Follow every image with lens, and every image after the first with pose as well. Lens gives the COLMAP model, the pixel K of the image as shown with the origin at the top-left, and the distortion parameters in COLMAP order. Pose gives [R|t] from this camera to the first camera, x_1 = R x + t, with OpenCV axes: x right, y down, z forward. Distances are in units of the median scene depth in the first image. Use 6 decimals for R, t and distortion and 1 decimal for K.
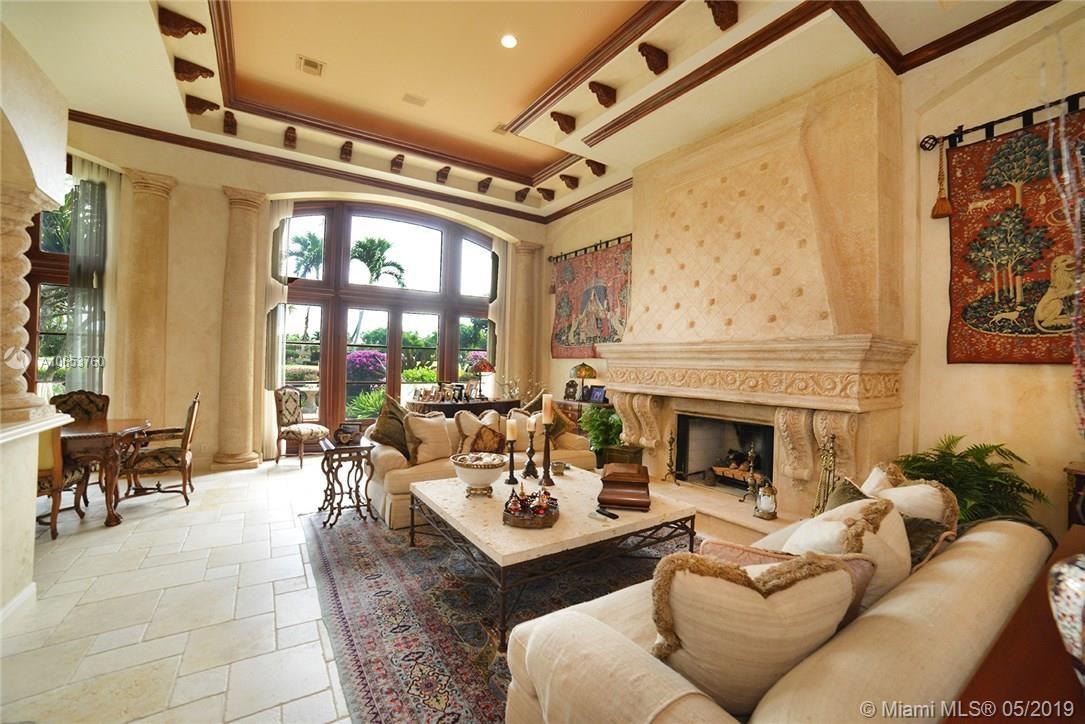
lens RADIAL K [[448.7, 0, 539.5], [0, 448.7, 358.3], [0, 0, 1]] dist [-0.092113, 0.043500]
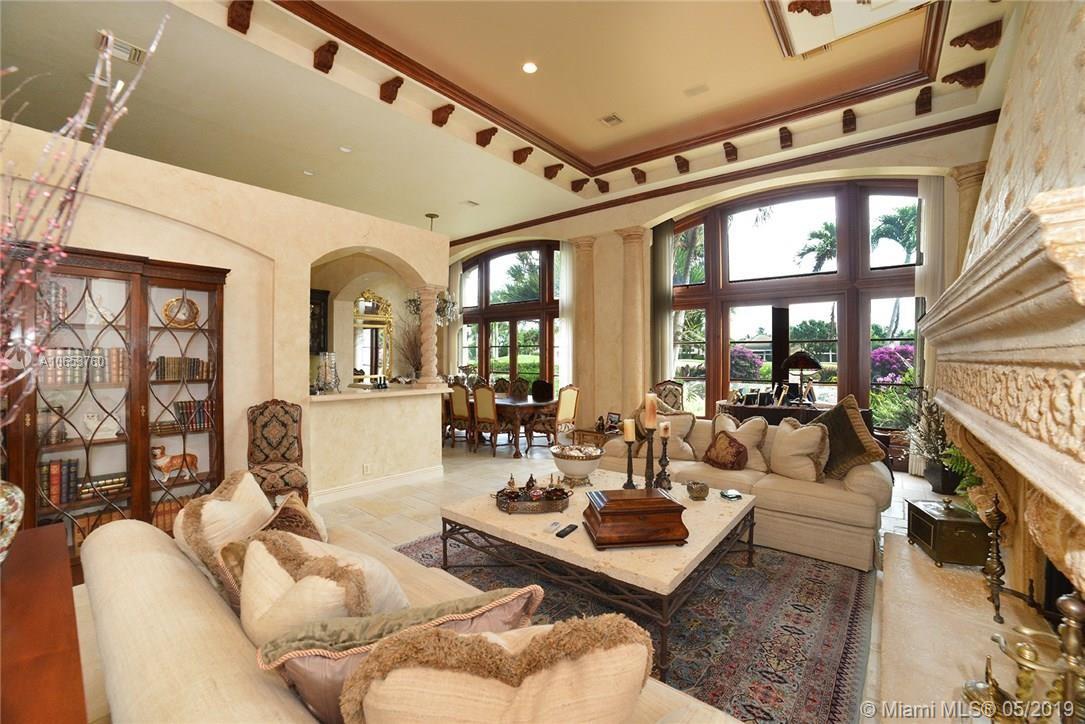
lens RADIAL K [[448.7, 0, 539.5], [0, 448.7, 358.3], [0, 0, 1]] dist [-0.092113, 0.043500]
pose [[0.319565, -0.017548, -0.947402, 0.409512], [0.020604, 0.999721, -0.011567, 0.007185], [0.947340, -0.015823, 0.319838, 0.279063]]
